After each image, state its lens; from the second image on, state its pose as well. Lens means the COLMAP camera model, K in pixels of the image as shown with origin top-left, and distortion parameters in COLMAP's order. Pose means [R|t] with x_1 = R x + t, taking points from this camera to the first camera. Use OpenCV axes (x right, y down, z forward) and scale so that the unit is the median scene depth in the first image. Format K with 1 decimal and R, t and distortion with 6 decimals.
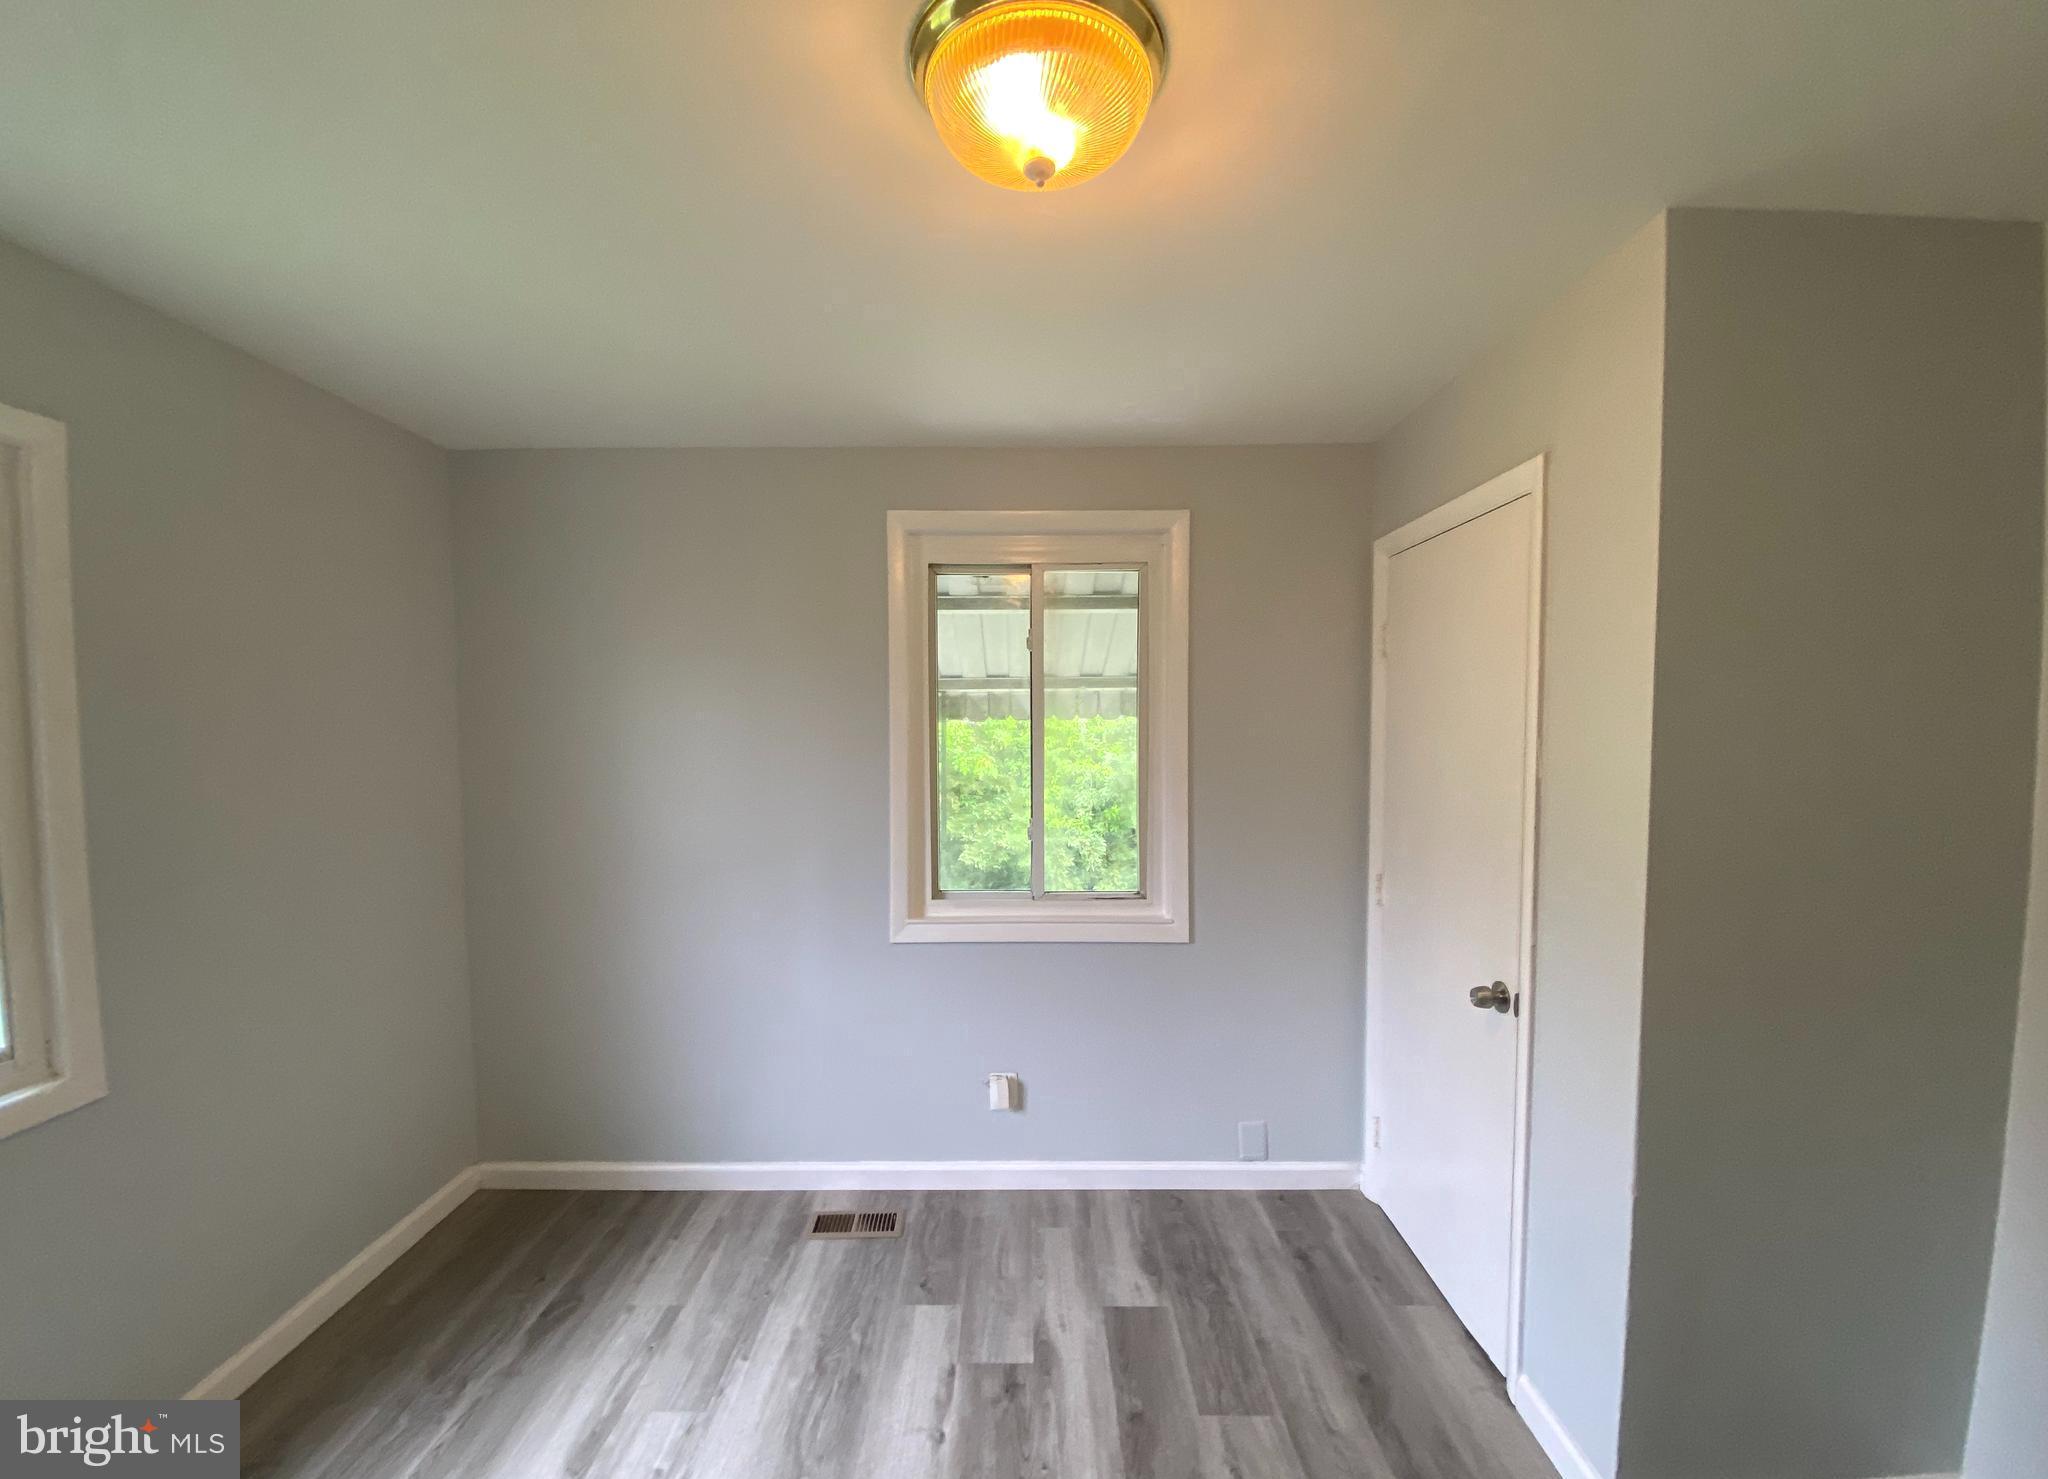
lens RADIAL K [[832.4, 0, 1018.6], [0, 832.4, 749.6], [0, 0, 1]] dist [0.002365, -0.014728]
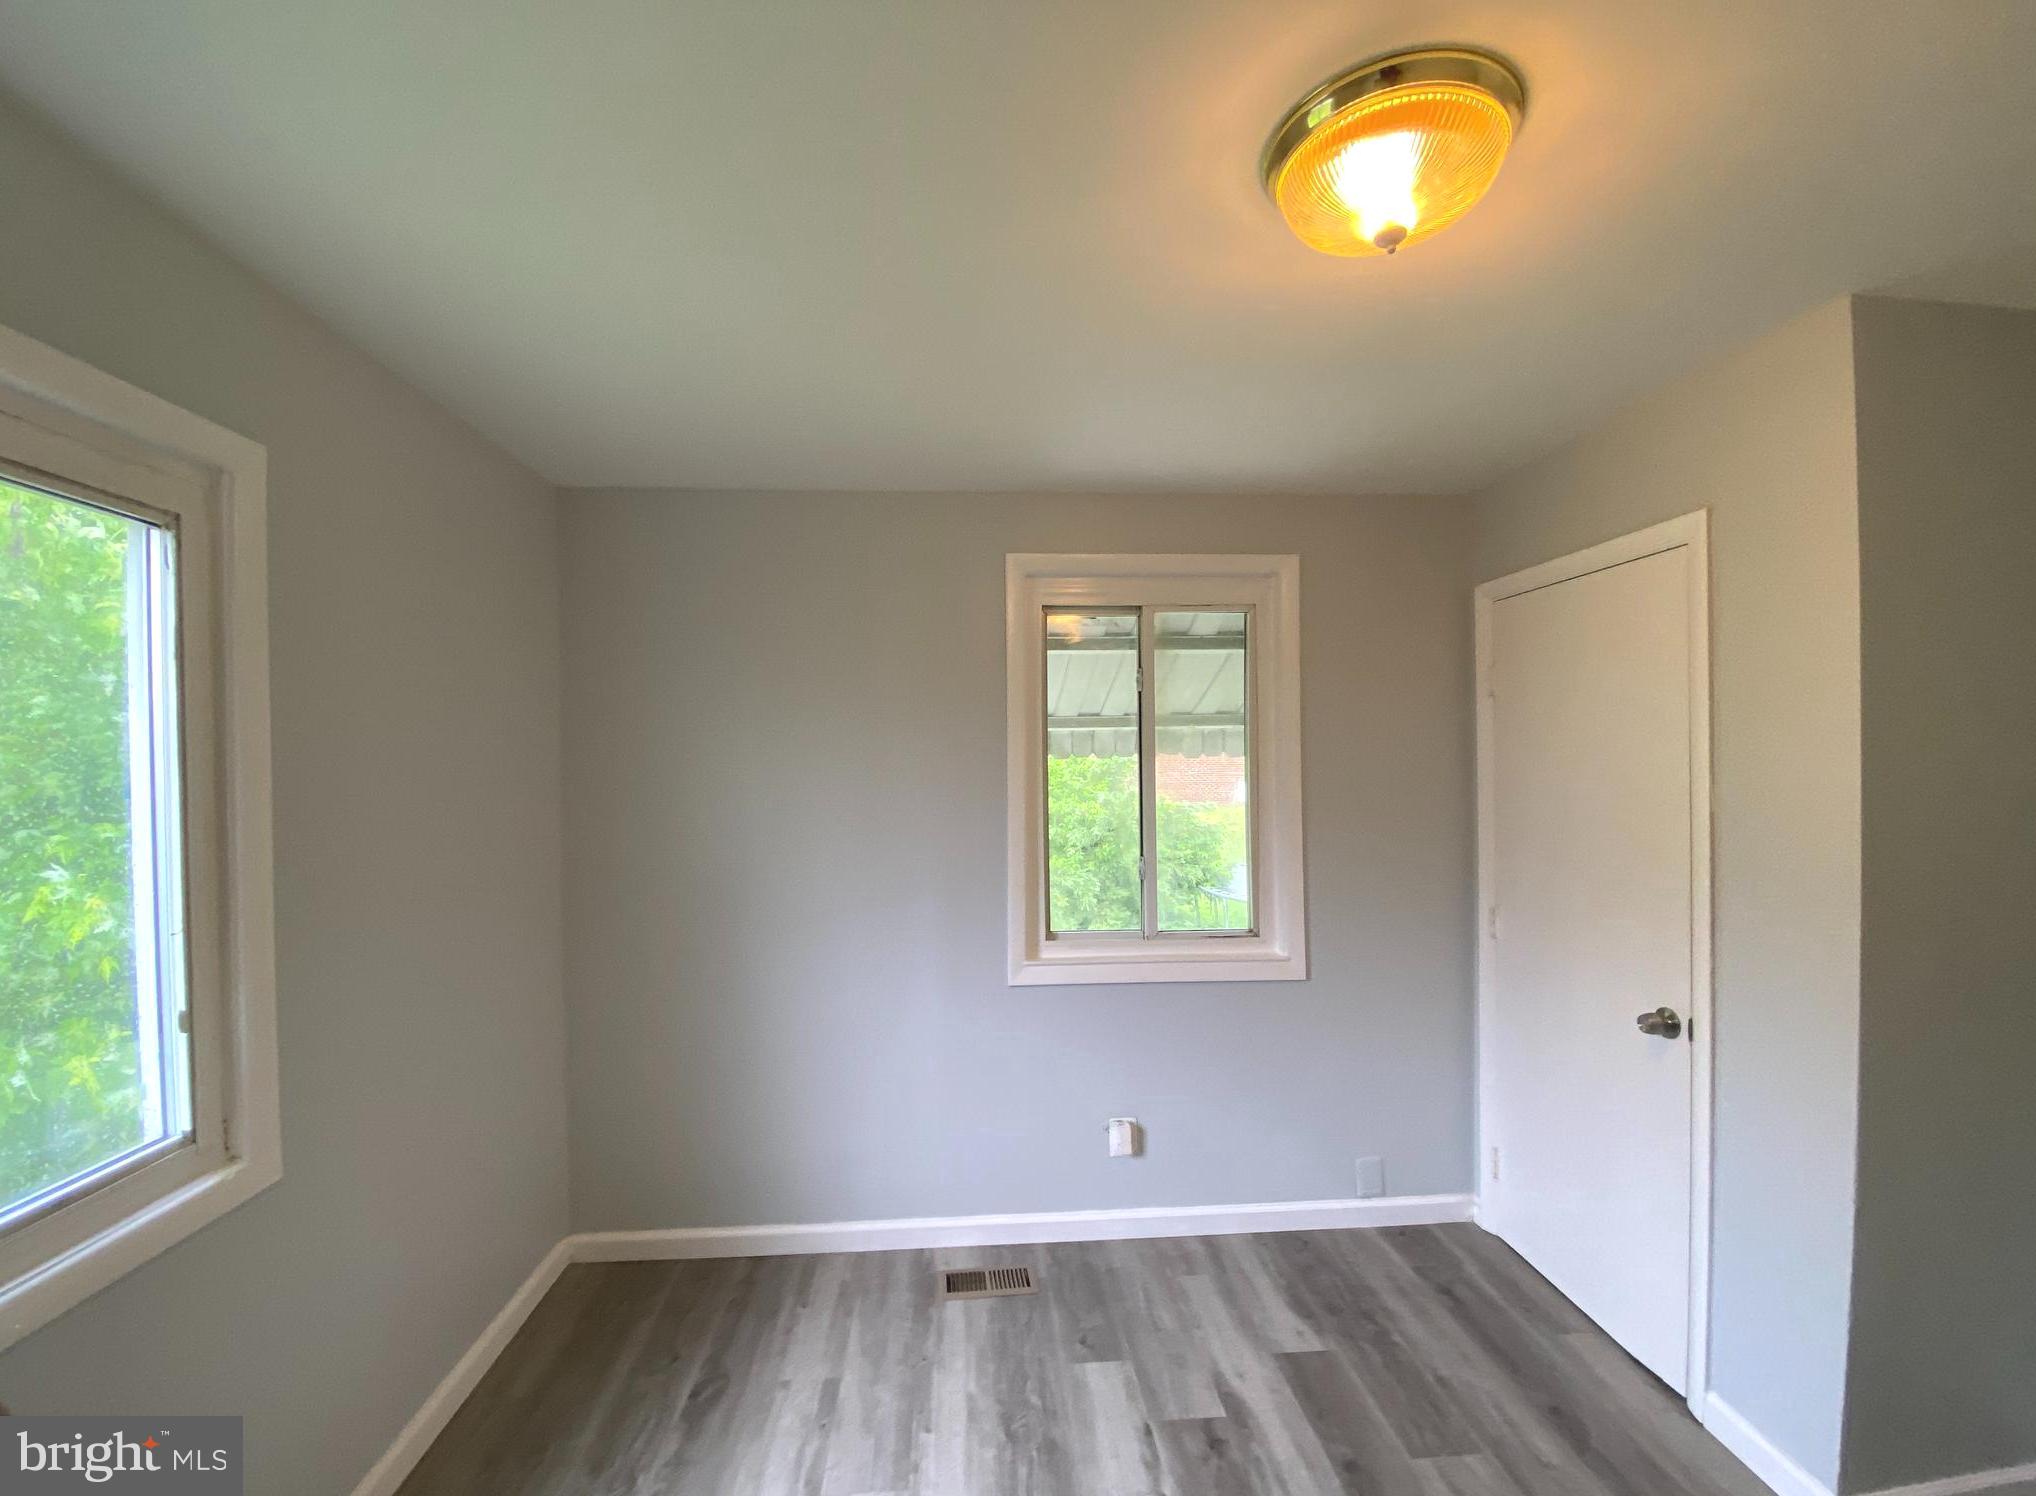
lens RADIAL K [[834.2, 0, 1018.0], [0, 834.2, 748.0], [0, 0, 1]] dist [-0.002035, -0.010897]
pose [[0.997813, -0.005107, 0.065903, -0.232094], [0.008333, 0.998776, -0.048762, -0.001077], [-0.065573, 0.049204, 0.996634, 0.004277]]
